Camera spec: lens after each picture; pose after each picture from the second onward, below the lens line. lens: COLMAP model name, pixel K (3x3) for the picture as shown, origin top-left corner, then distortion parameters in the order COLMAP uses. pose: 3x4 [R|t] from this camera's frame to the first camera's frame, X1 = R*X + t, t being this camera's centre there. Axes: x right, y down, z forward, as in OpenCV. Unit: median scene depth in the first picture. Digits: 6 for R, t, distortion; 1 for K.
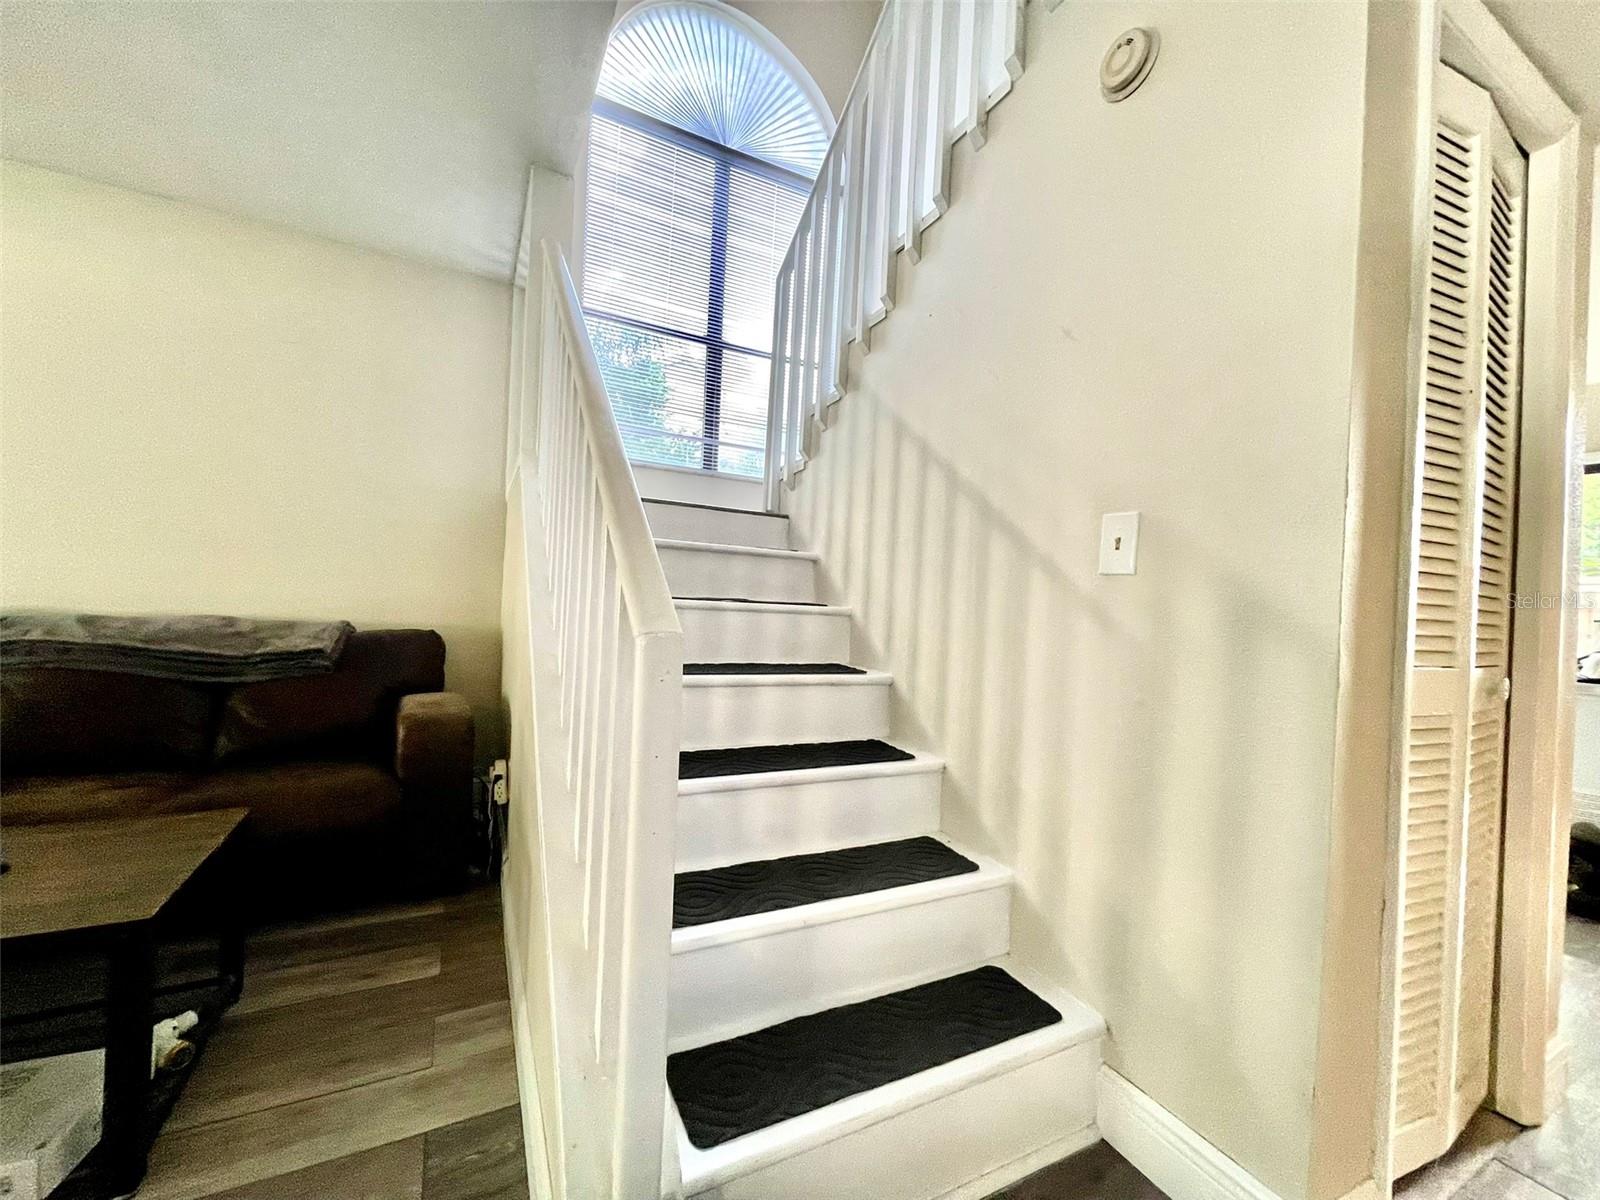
lens RADIAL K [[643.0, 0, 794.2], [0, 643.0, 601.5], [0, 0, 1]] dist [0.001030, 0.000355]
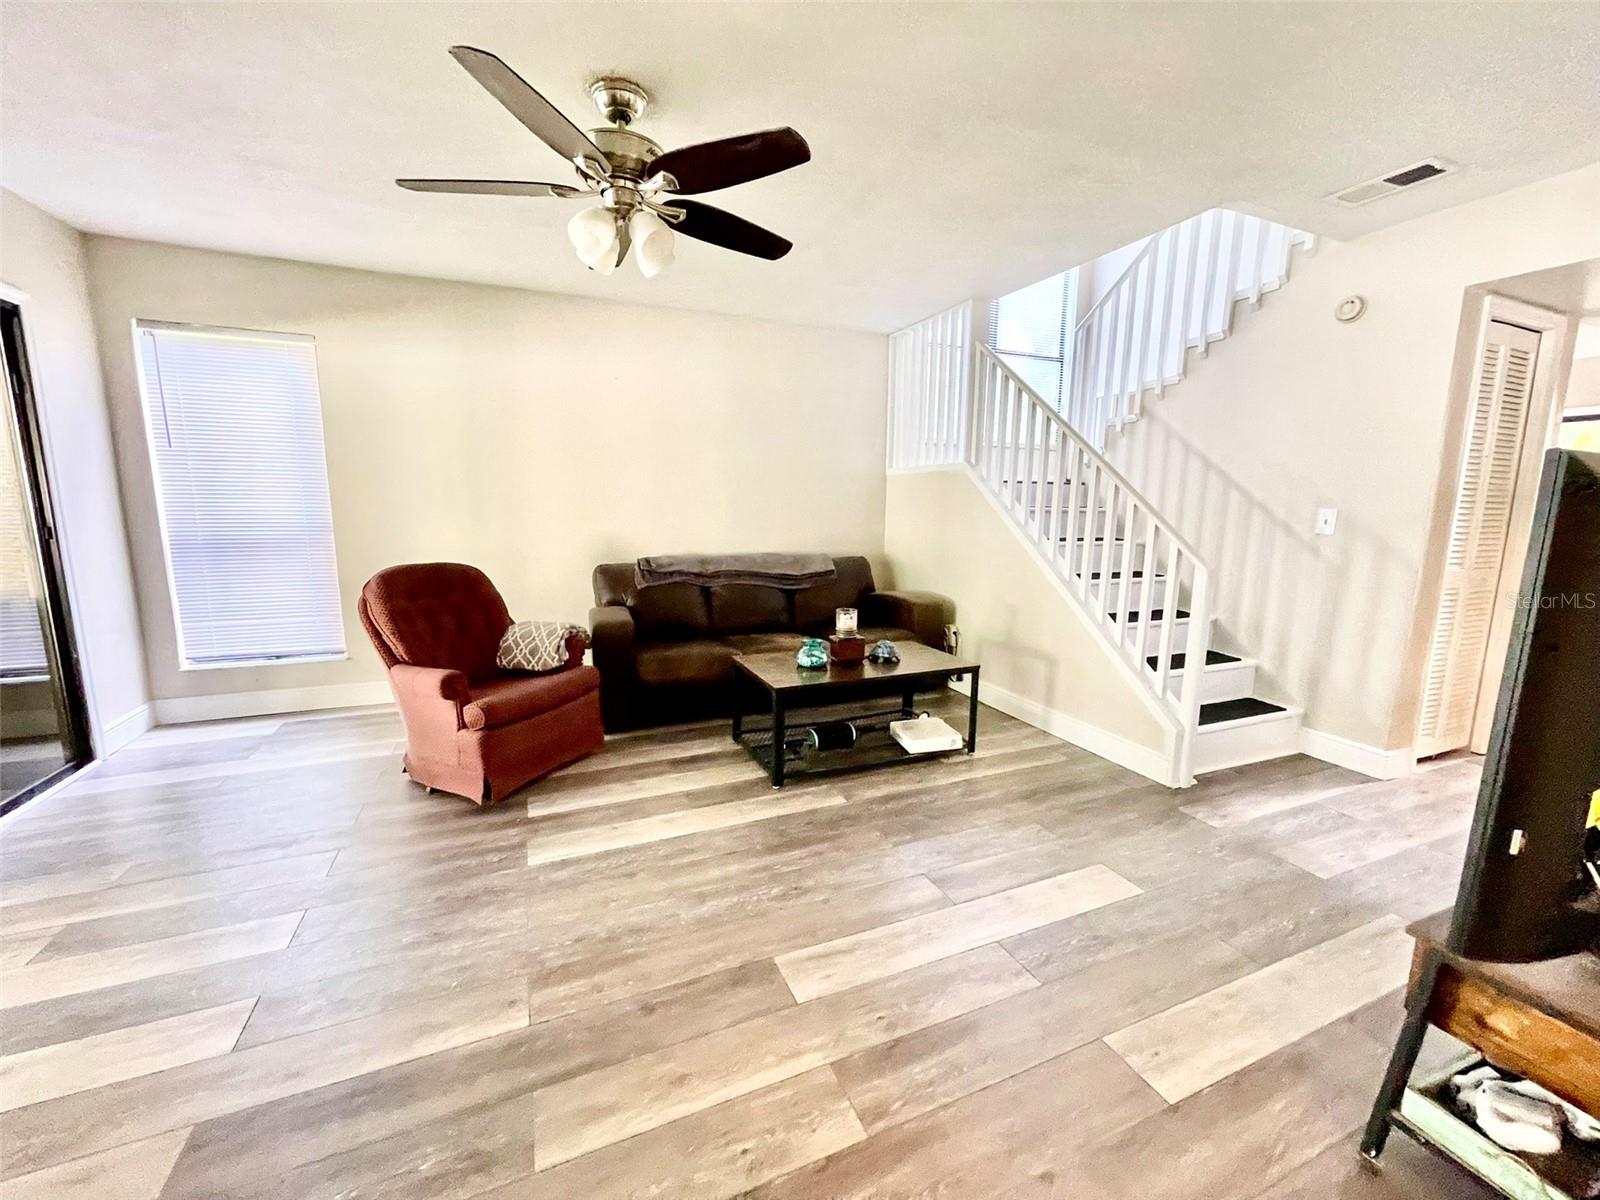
lens RADIAL K [[643.0, 0, 801.5], [0, 643.0, 603.2], [0, 0, 1]] dist [0.001030, 0.000355]
pose [[0.996426, -0.019192, -0.082266, -0.971706], [0.031537, 0.987953, 0.151506, -0.165552], [0.078367, -0.153559, 0.985027, -1.211798]]
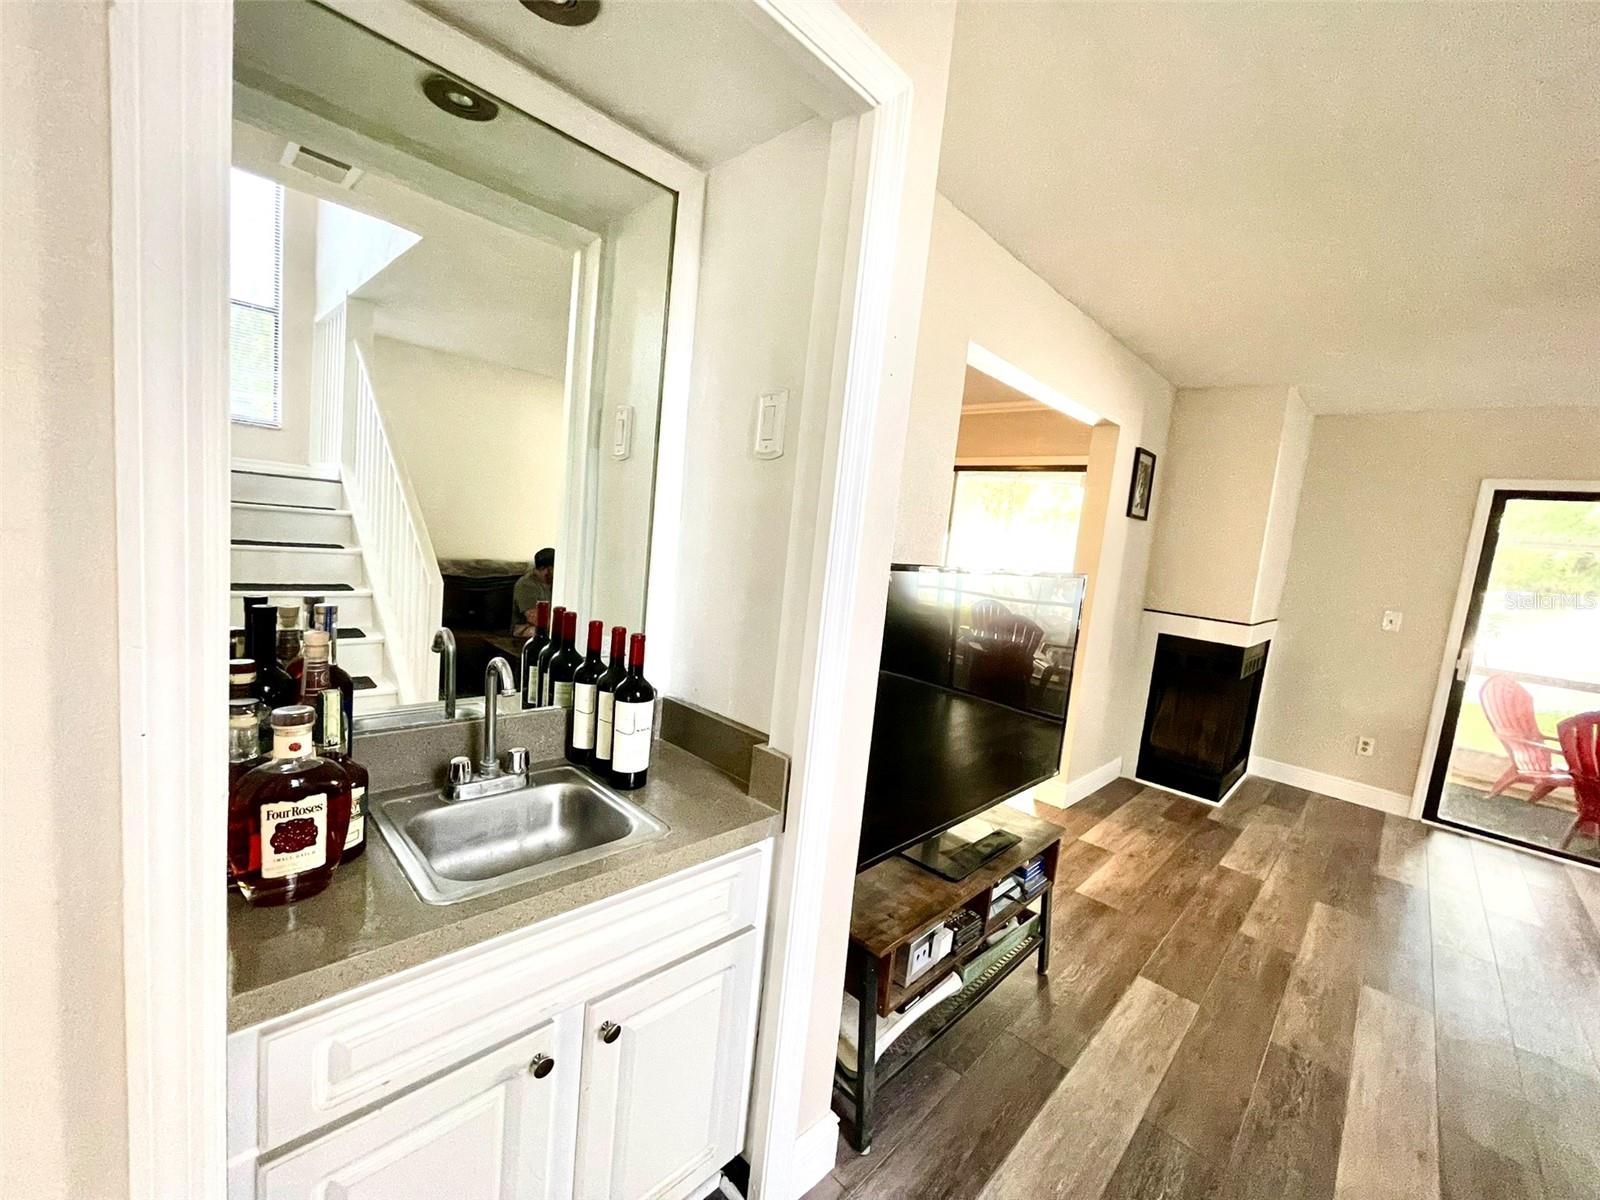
lens RADIAL K [[643.0, 0, 800.3], [0, 643.0, 611.9], [0, 0, 1]] dist [0.001030, 0.000355]
pose [[-0.940078, -0.096717, -0.326954, 0.489948], [-0.137581, 0.984993, 0.104210, -0.168422], [0.311969, 0.142949, -0.939277, 0.364365]]
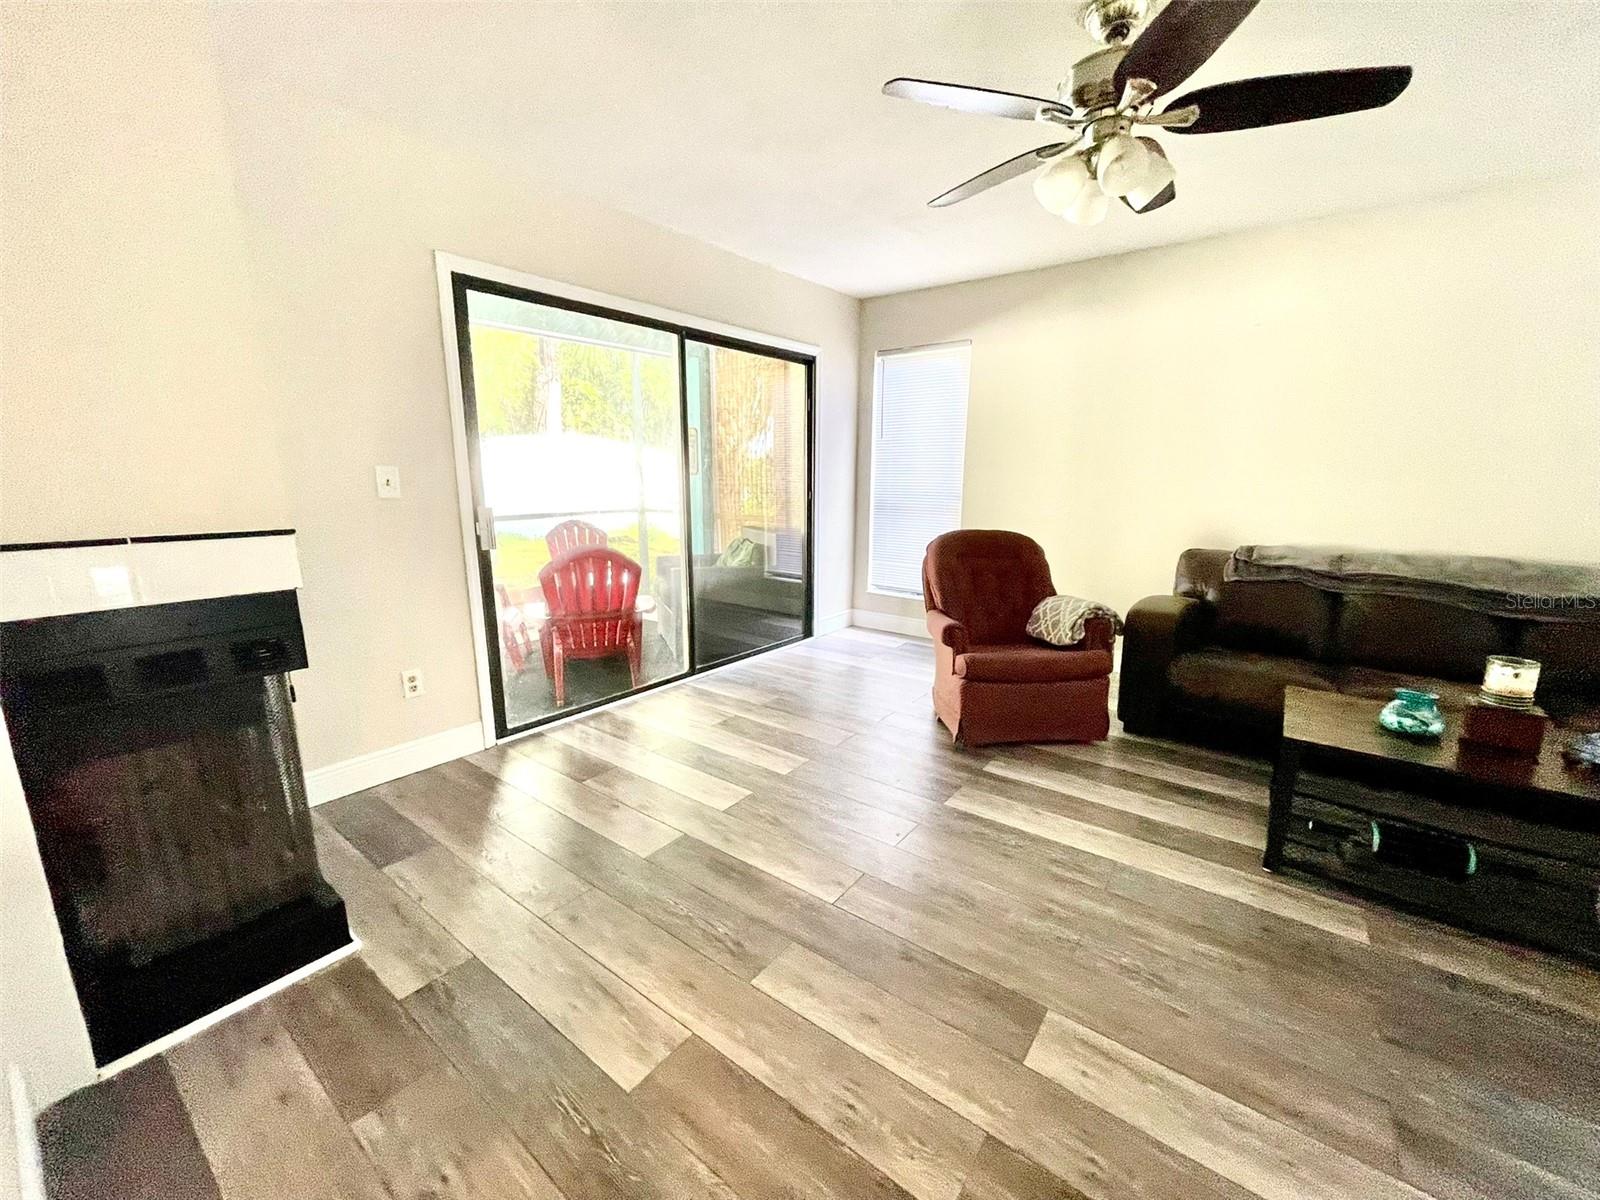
lens RADIAL K [[643.0, 0, 801.7], [0, 643.0, 604.7], [0, 0, 1]] dist [0.001030, 0.000355]
pose [[0.425769, 0.145936, -0.892986, -0.554164], [0.009161, 0.986162, 0.165532, -0.146294], [0.904786, -0.078659, 0.418540, -0.919673]]
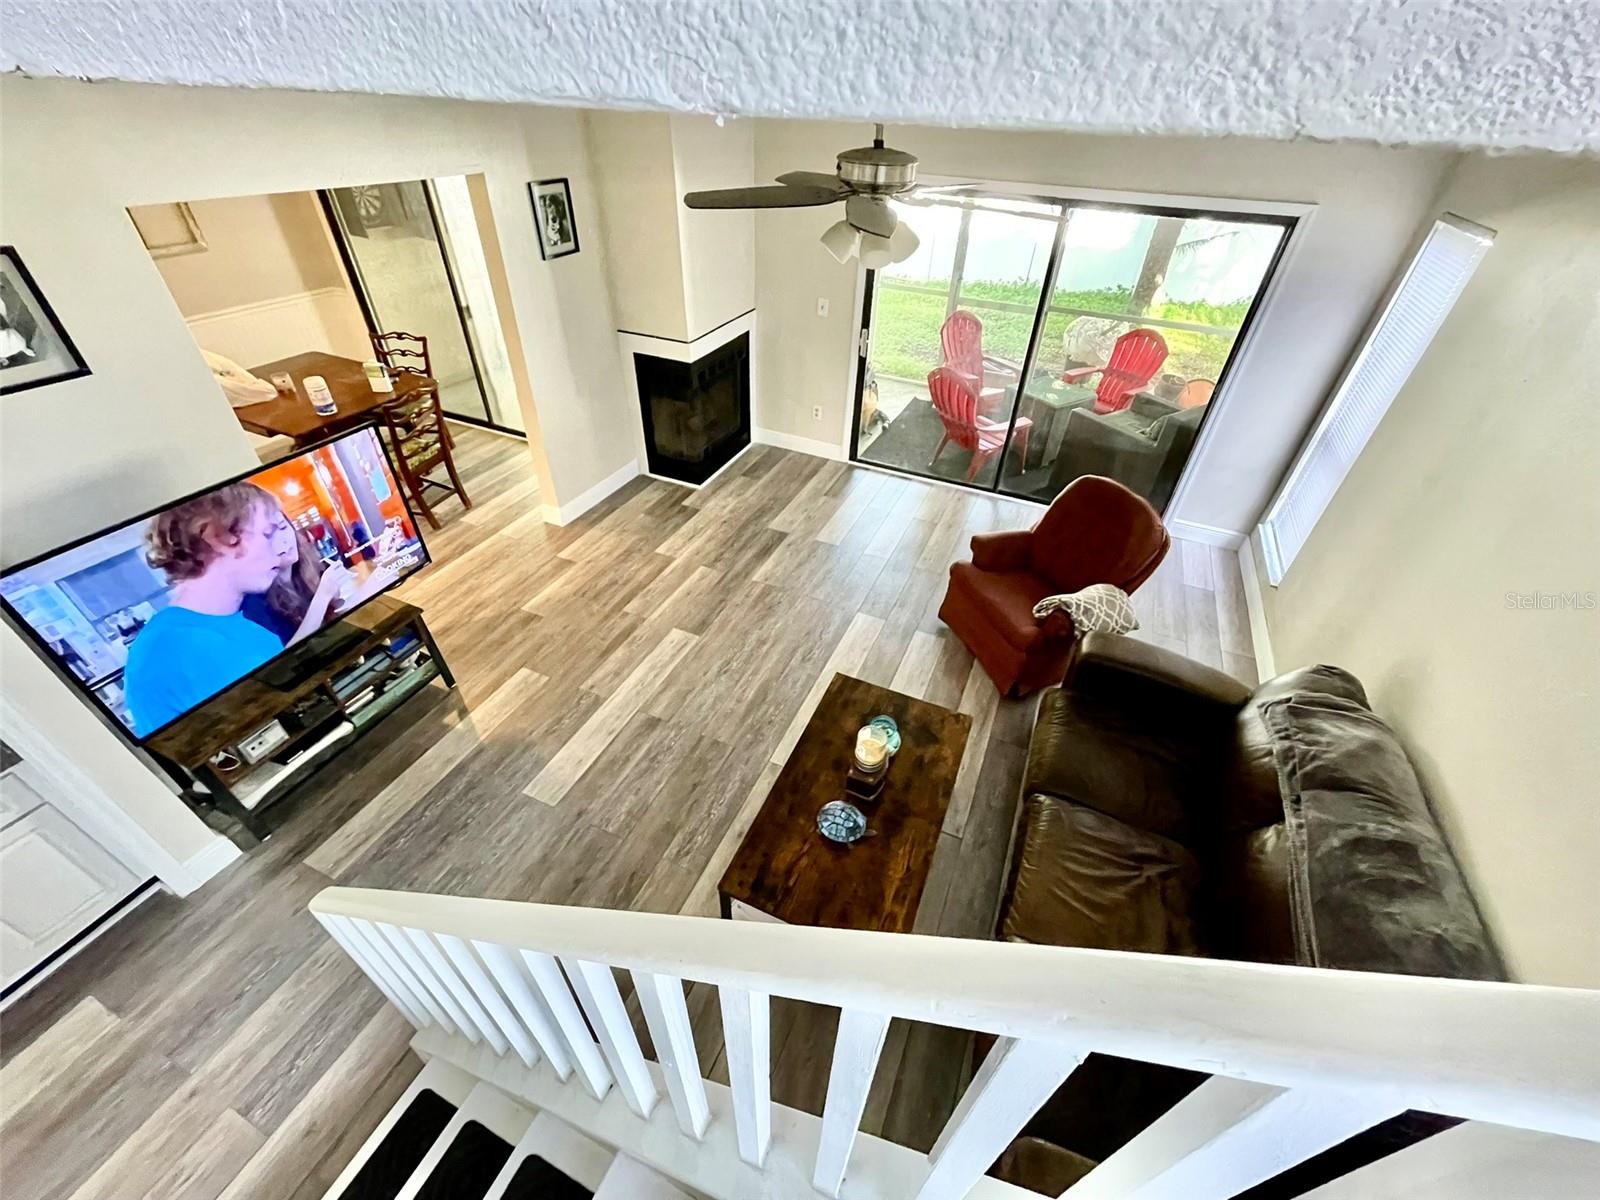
lens RADIAL K [[643.0, 0, 790.3], [0, 643.0, 607.0], [0, 0, 1]] dist [0.001030, 0.000355]
pose [[-0.790623, 0.334699, -0.512729, -0.298091], [-0.056941, 0.793560, 0.605823, -0.827474], [0.609650, 0.508173, -0.608348, 1.111238]]
